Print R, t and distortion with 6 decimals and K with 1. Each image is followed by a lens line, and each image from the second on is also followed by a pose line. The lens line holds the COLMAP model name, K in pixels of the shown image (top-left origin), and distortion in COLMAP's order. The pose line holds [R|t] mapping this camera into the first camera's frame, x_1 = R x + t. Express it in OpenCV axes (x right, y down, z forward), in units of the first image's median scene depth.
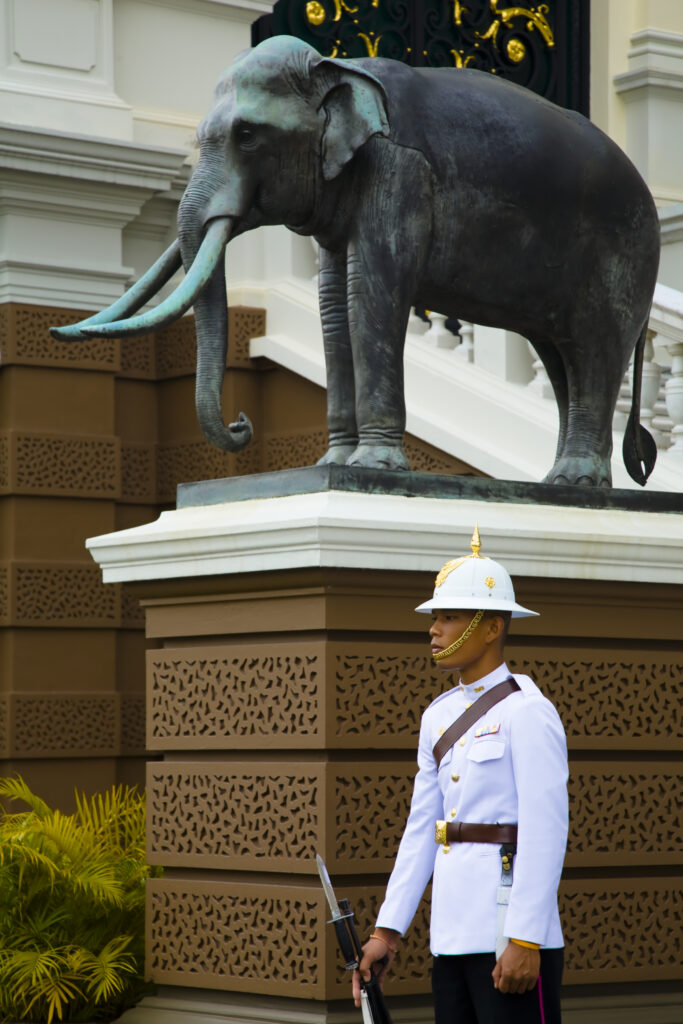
lens RADIAL K [[2905.8, 0, 341.5], [0, 2905.8, 512.0], [0, 0, 1]] dist [0.728859, -1.443678]
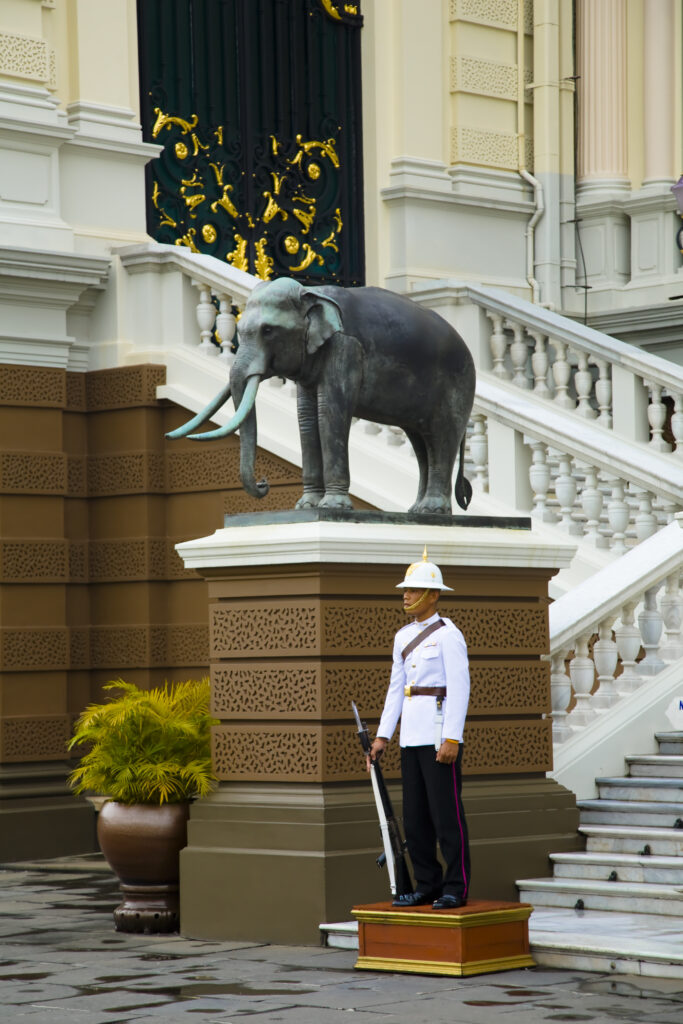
lens RADIAL K [[2905.8, 0, 341.5], [0, 2905.8, 512.0], [0, 0, 1]] dist [0.728859, -1.443678]
pose [[0.992714, -0.004687, 0.120401, -0.207271], [0.001717, 0.999692, 0.024758, -0.057370], [-0.120480, -0.024371, 0.992417, -0.849574]]
